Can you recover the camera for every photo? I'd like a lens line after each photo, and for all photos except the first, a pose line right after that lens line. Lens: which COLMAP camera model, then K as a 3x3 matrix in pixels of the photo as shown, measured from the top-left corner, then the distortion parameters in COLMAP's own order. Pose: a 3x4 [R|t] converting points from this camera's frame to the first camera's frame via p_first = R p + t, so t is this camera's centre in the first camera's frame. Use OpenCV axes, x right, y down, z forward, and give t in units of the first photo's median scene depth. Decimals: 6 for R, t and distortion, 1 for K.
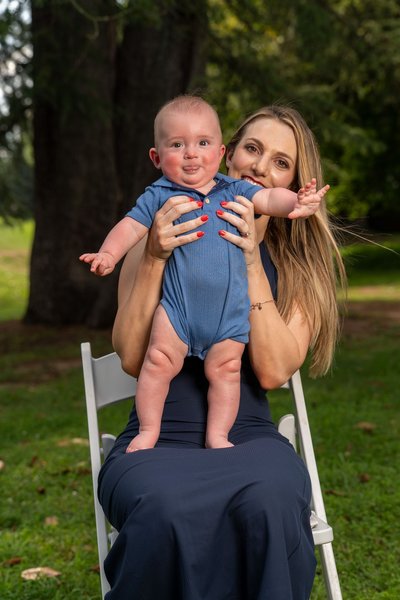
lens RADIAL K [[1156.5, 0, 207.2], [0, 1156.5, 299.7], [0, 0, 1]] dist [0.251396, -0.022084]
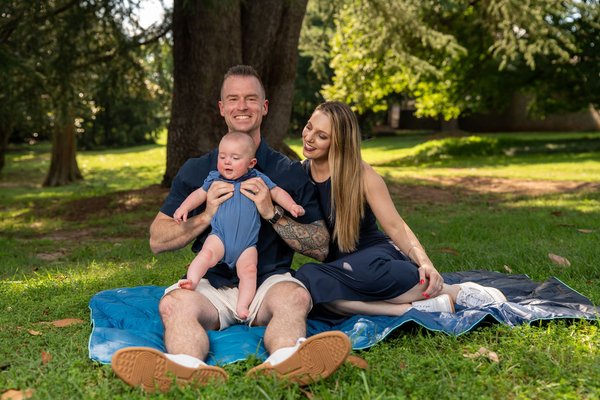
lens RADIAL K [[800.5, 0, 300.0], [0, 800.5, 200.0], [0, 0, 1]] dist [0.102874, 0.043304]
pose [[0.997999, 0.024782, -0.058176, 0.075434], [-0.023395, 0.999428, 0.024406, 0.023169], [0.058748, -0.022996, 0.998008, 0.420560]]
